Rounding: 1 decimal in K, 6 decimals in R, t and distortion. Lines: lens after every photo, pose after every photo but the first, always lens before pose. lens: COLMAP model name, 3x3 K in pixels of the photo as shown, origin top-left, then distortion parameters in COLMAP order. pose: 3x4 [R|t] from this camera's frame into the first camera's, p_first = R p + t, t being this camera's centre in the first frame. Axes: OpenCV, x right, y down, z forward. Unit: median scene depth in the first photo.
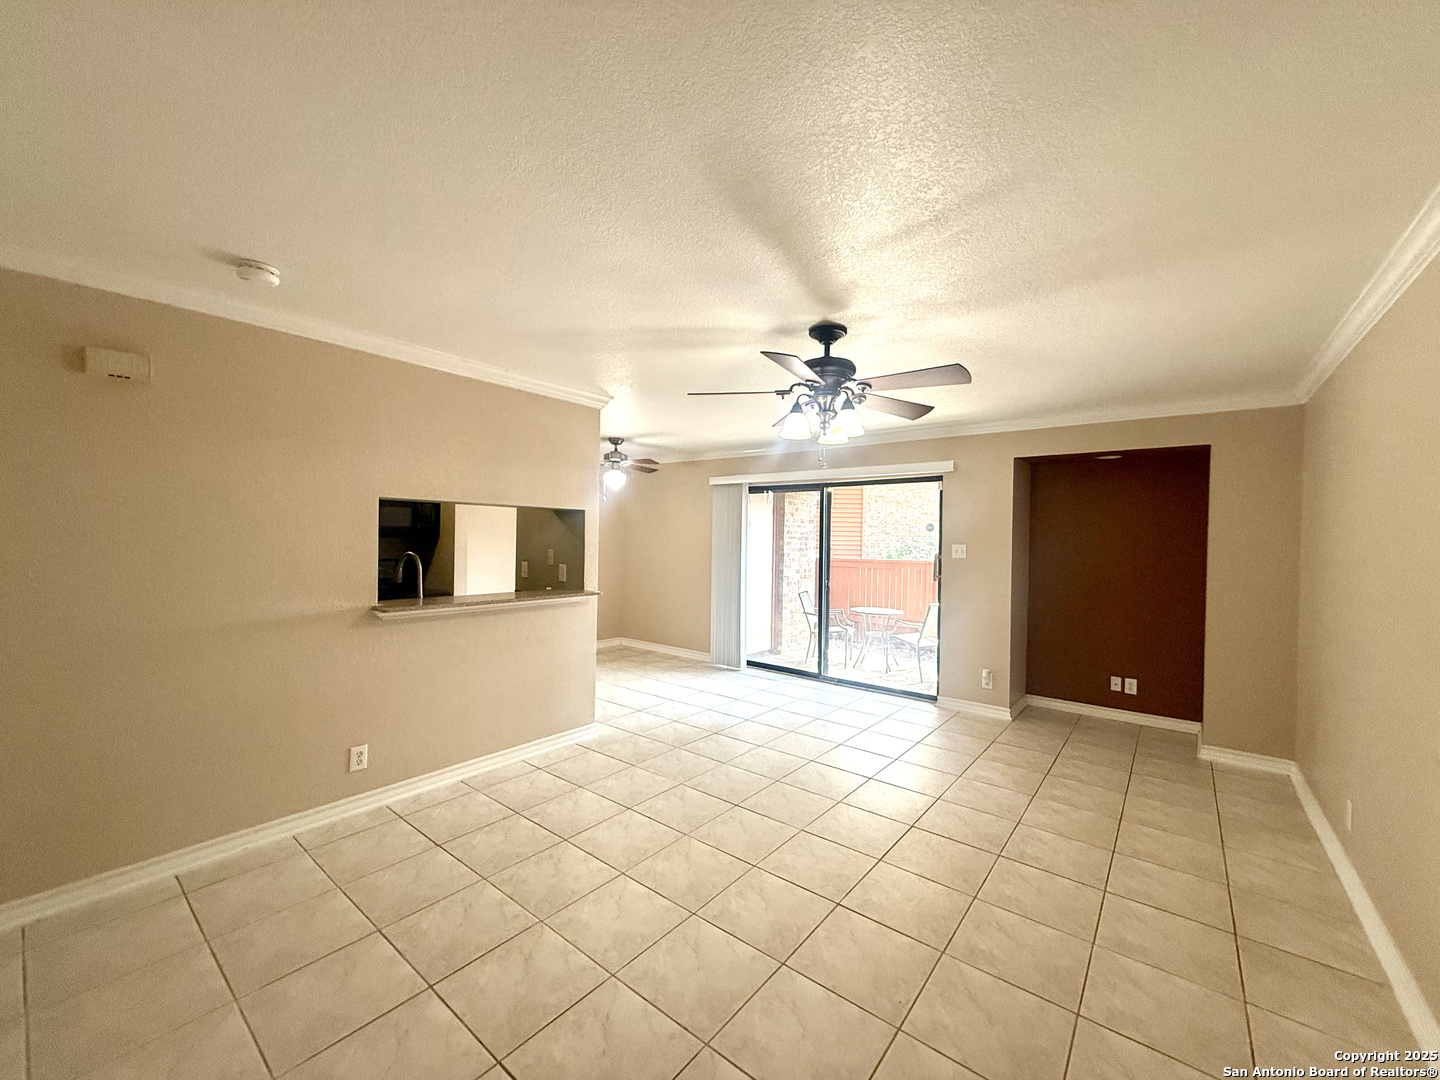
lens RADIAL K [[573.1, 0, 720.0], [0, 573.1, 540.0], [0, 0, 1]] dist [0.000875, 0.000001]
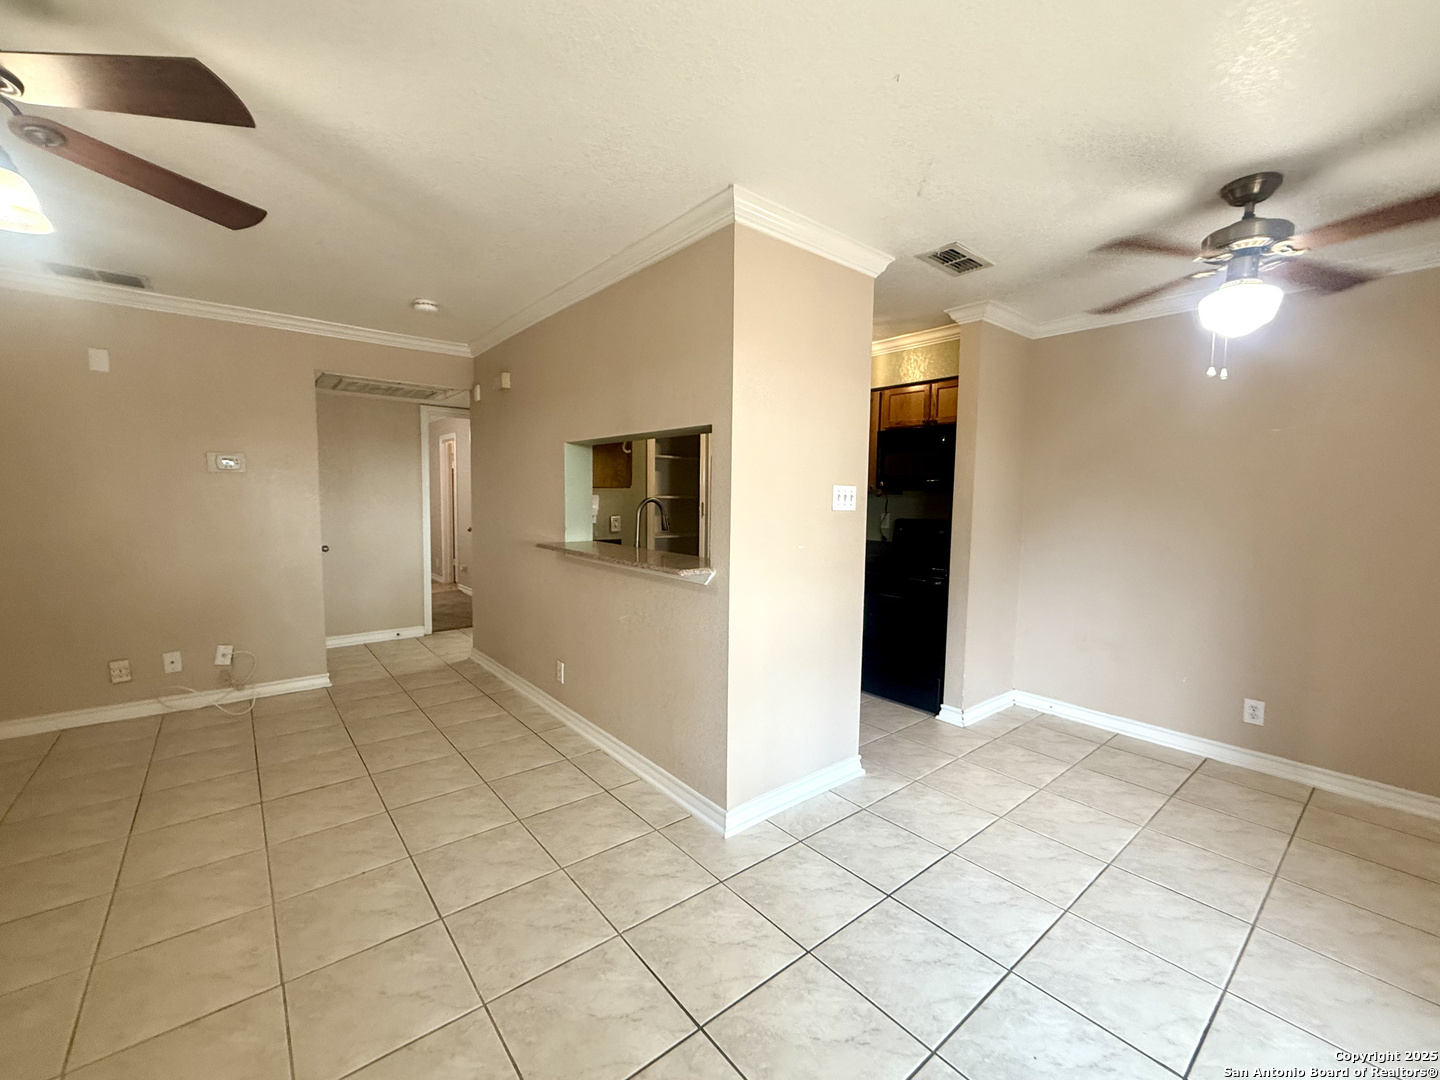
lens RADIAL K [[595.6, 0, 720.0], [0, 595.6, 540.0], [0, 0, 1]] dist [0.001457, 0.000235]
pose [[-0.206399, 0.054336, -0.976958, 0.214167], [-0.025558, 0.997817, 0.060896, 0.015453], [0.978134, 0.037538, -0.204560, 0.714946]]
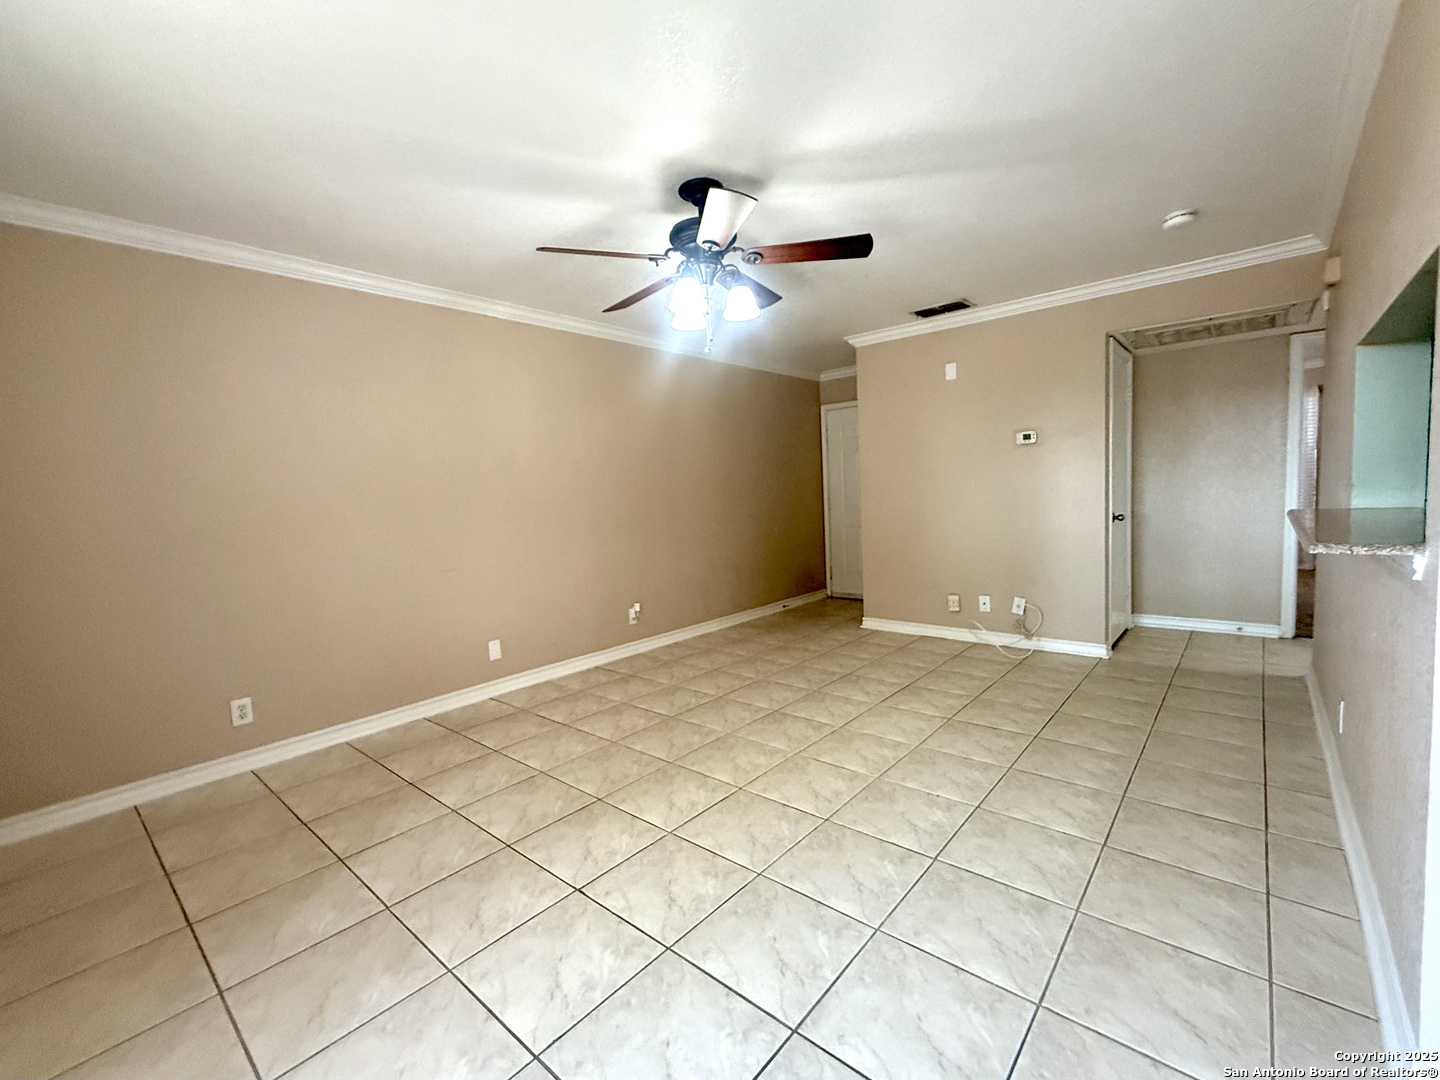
lens RADIAL K [[619.0, 0, 715.6], [0, 619.0, 543.6], [0, 0, 1]] dist [0.001495, 0.000309]
pose [[-0.998652, 0.023244, 0.046416, 0.057596], [0.027483, 0.995299, 0.092873, 0.031182], [-0.044039, 0.094023, -0.994595, 0.831084]]
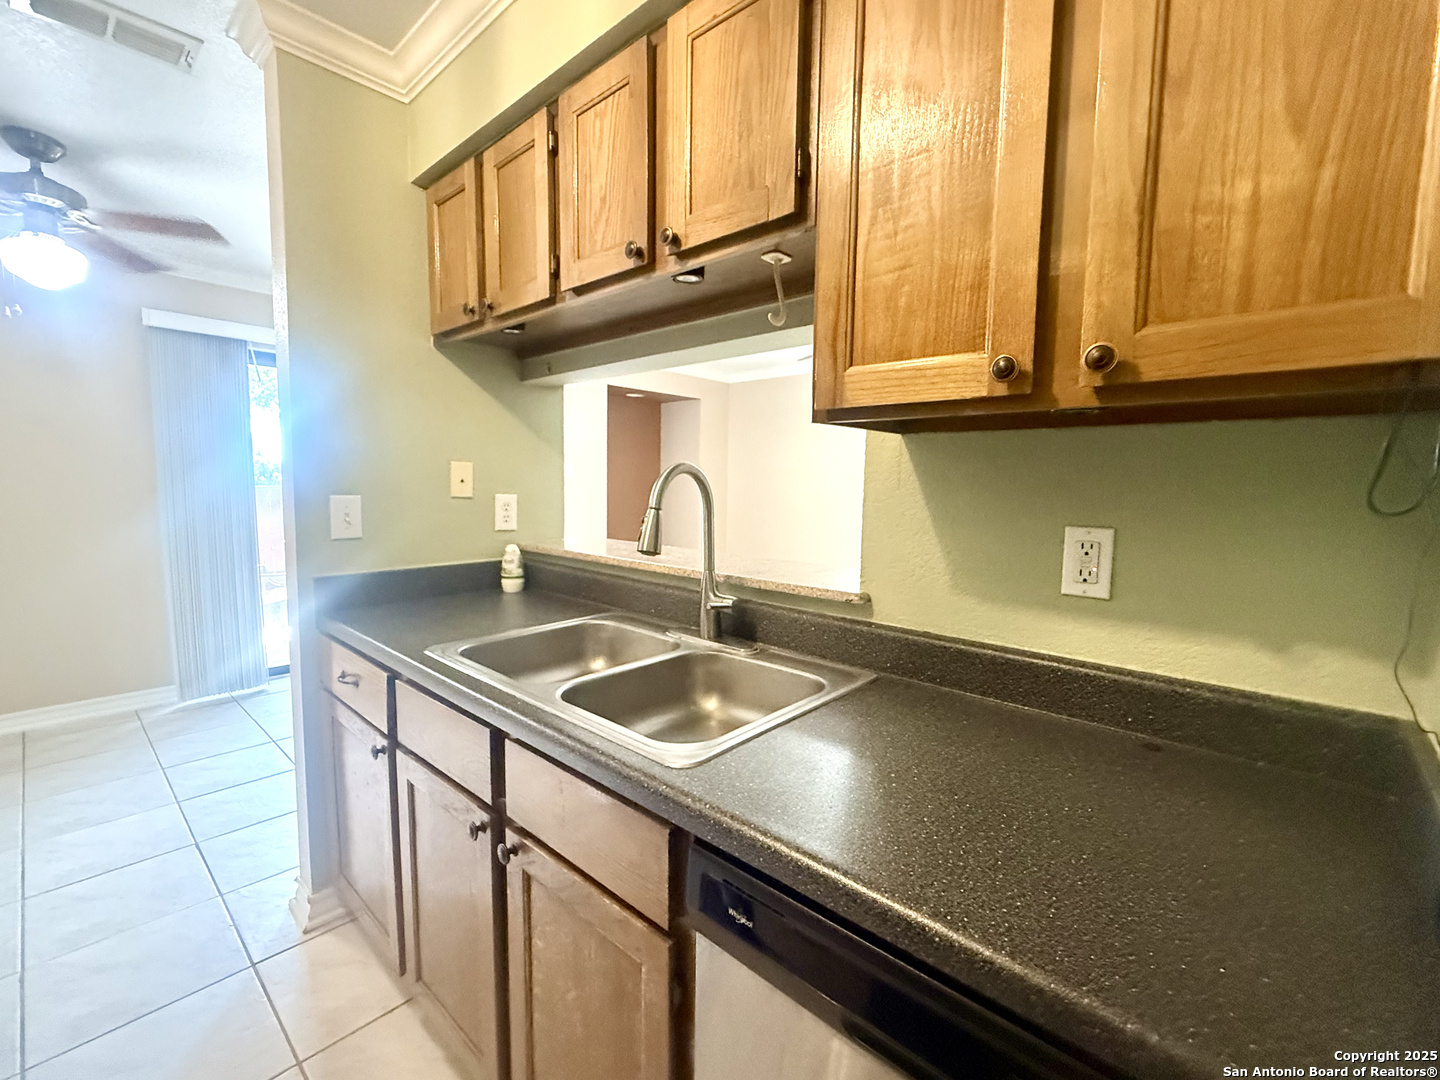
lens RADIAL K [[615.9, 0, 724.9], [0, 615.9, 540.0], [0, 0, 1]] dist [0.000805, 0.000233]
pose [[0.051782, -0.104419, 0.993184, -0.505504], [-0.012663, 0.994370, 0.105204, 0.015318], [-0.998578, -0.018025, 0.050168, 0.521794]]
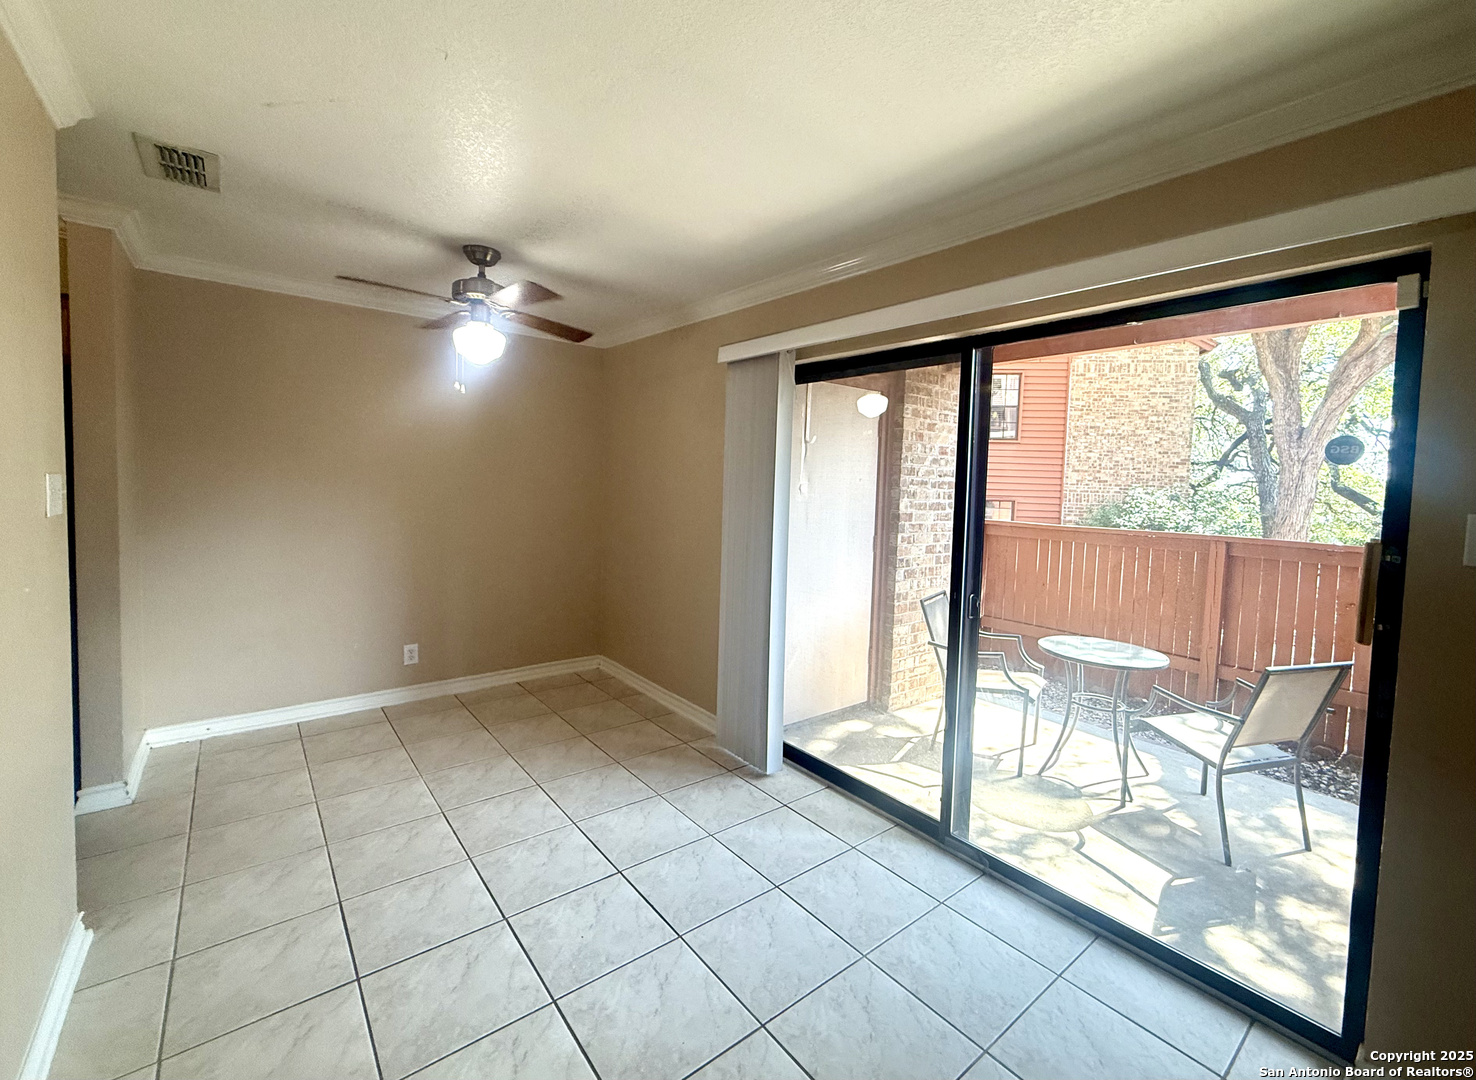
lens RADIAL K [[628.2, 0, 751.4], [0, 628.2, 509.8], [0, 0, 1]] dist [0.000485, 0.000139]
pose [[0.977193, 0.024425, -0.210945, 0.119331], [-0.016471, 0.999089, 0.039380, 0.000373], [0.211715, -0.035008, 0.976704, 0.517976]]
